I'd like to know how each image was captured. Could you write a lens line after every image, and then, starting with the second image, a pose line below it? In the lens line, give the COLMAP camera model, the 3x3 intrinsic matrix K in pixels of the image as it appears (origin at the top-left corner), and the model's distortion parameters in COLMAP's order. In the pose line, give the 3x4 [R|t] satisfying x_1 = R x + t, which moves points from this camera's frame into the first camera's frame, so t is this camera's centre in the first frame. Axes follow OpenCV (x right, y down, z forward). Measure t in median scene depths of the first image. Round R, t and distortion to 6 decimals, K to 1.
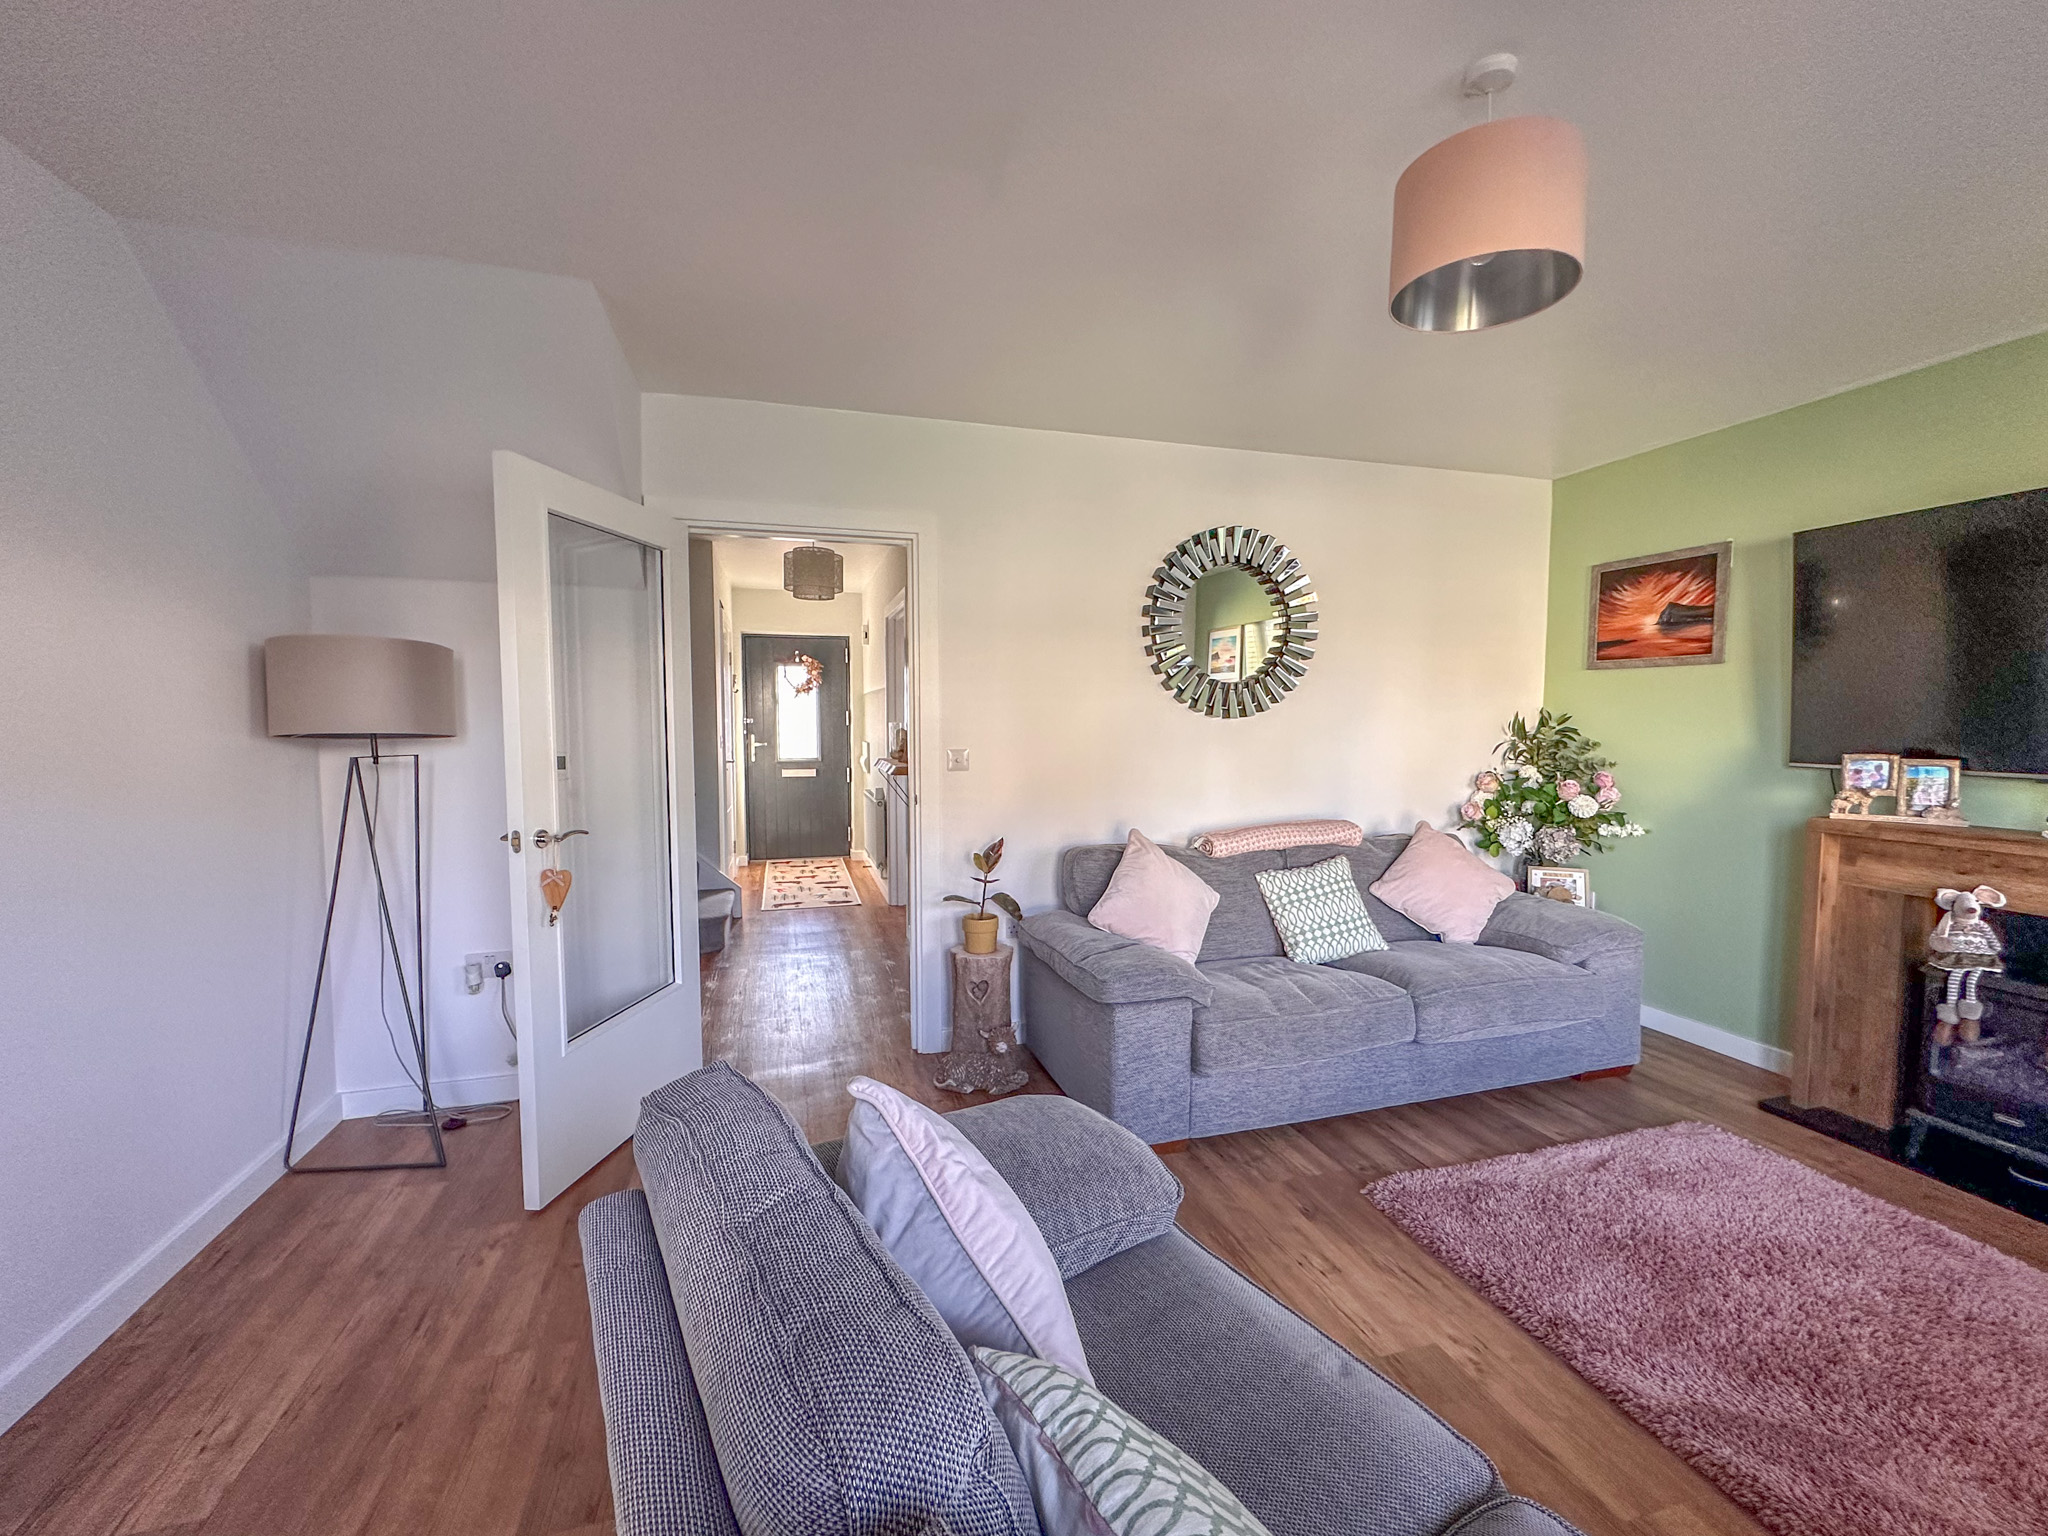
lens RADIAL K [[836.5, 0, 1022.8], [0, 836.5, 770.3], [0, 0, 1]] dist [-0.000293, 0.000052]
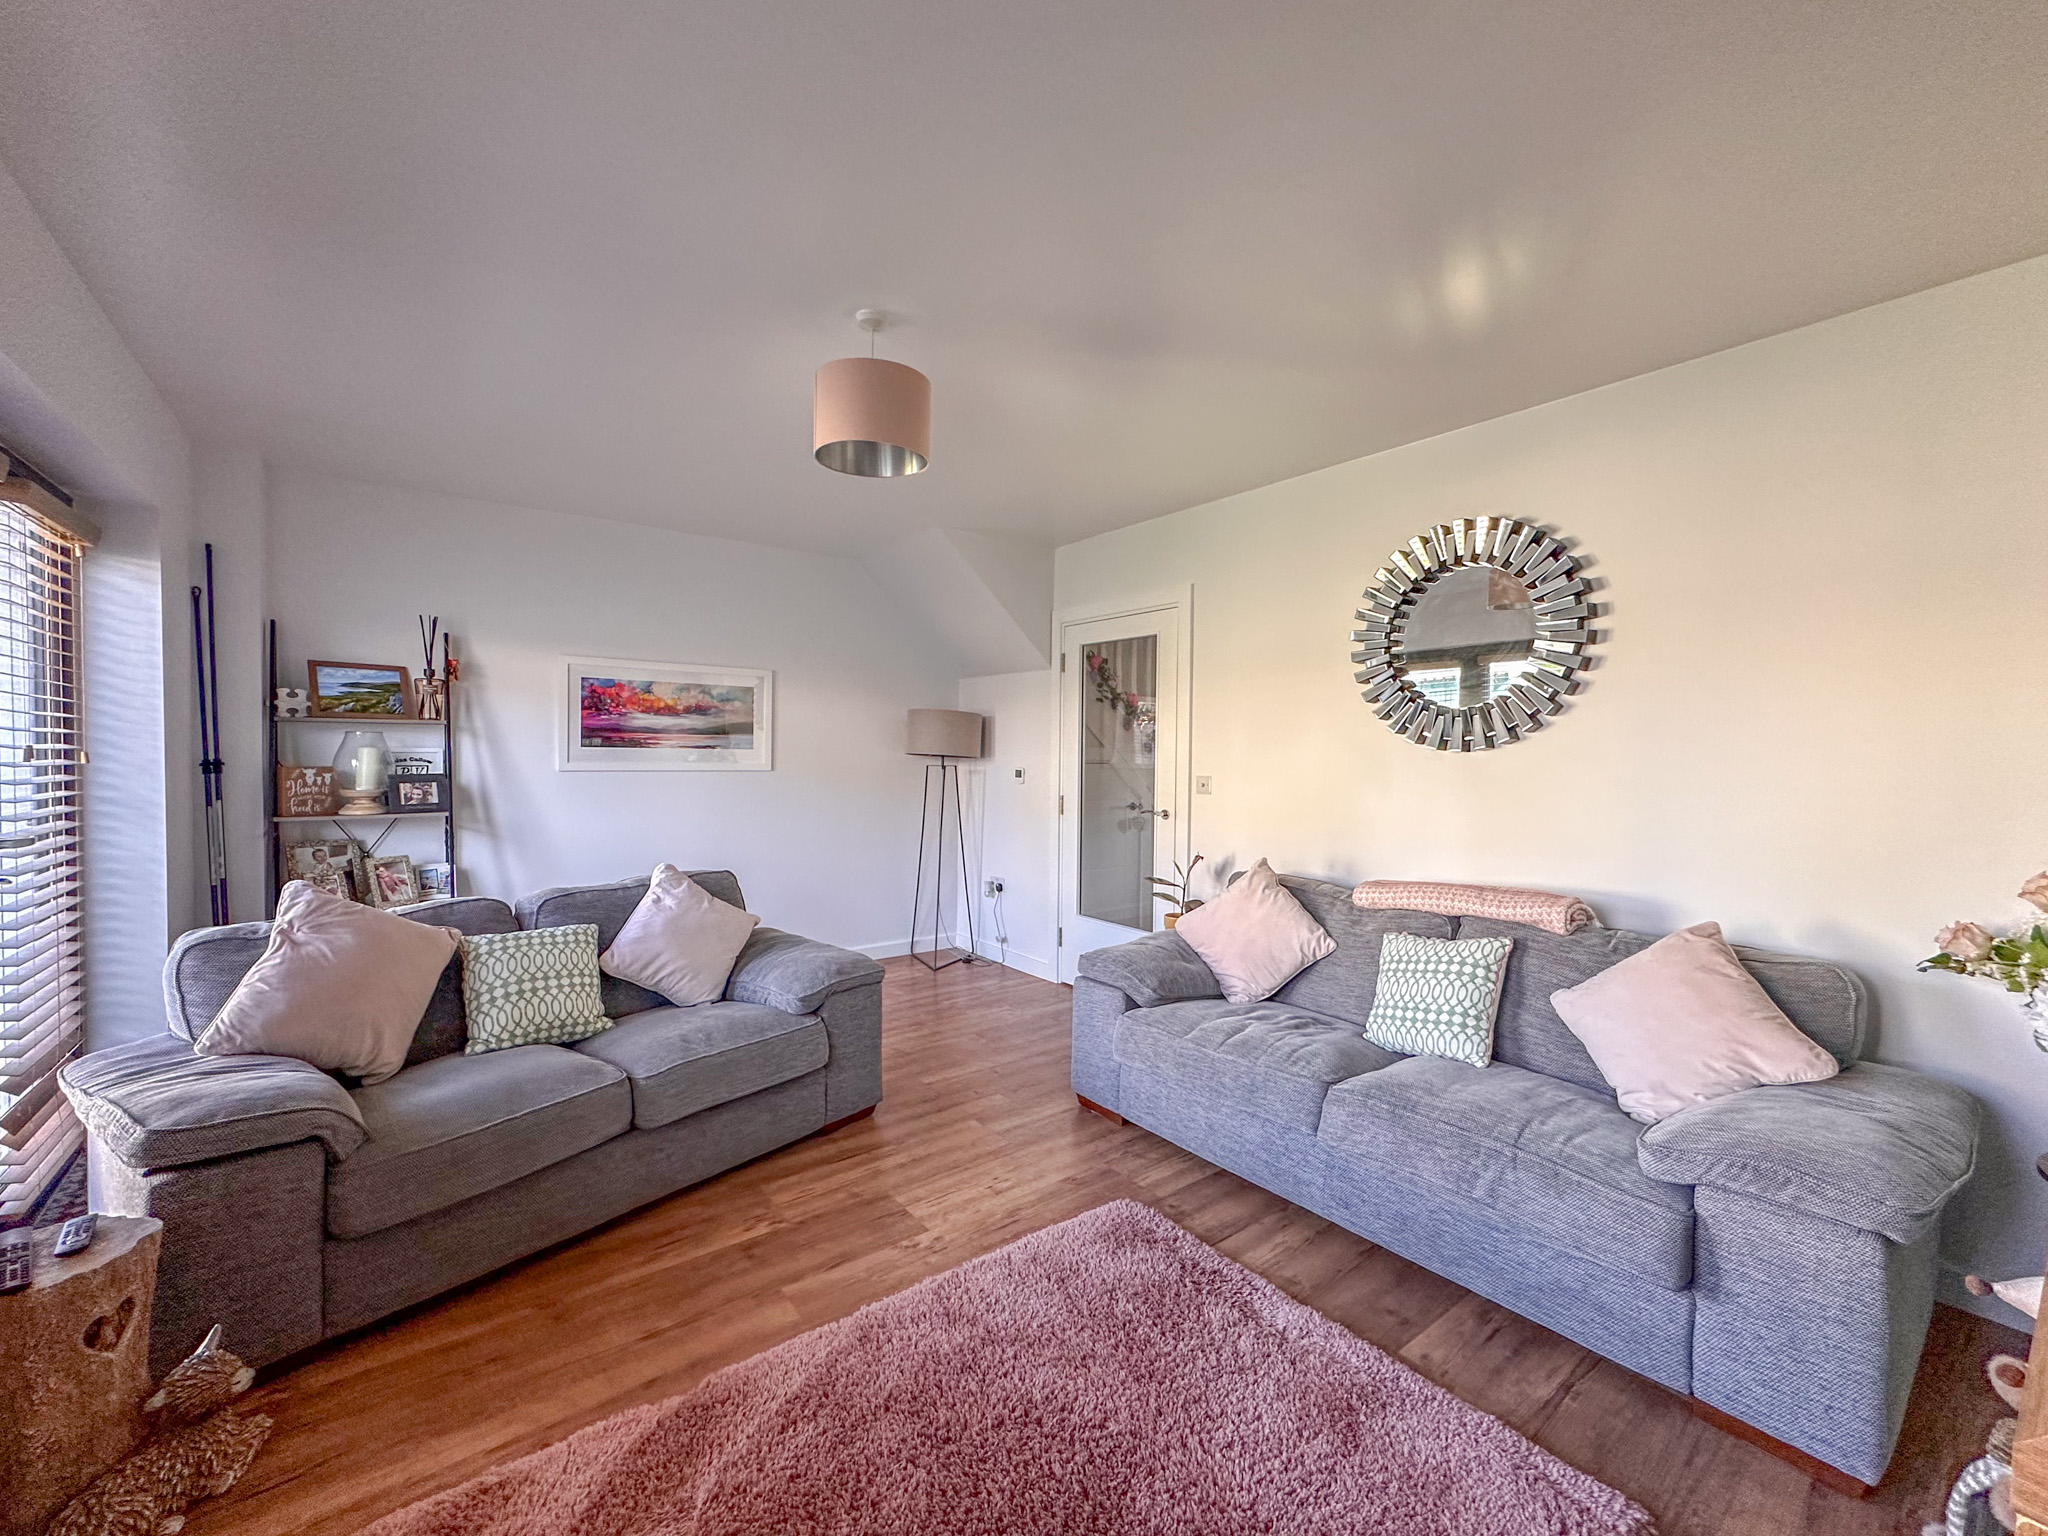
lens RADIAL K [[823.1, 0, 1021.6], [0, 823.1, 779.9], [0, 0, 1]] dist [0.000326, 0.000035]
pose [[0.360640, 0.035153, -0.932042, 1.036946], [-0.079296, 0.996827, 0.006914, -0.007931], [0.929328, 0.071414, 0.362283, 0.389088]]
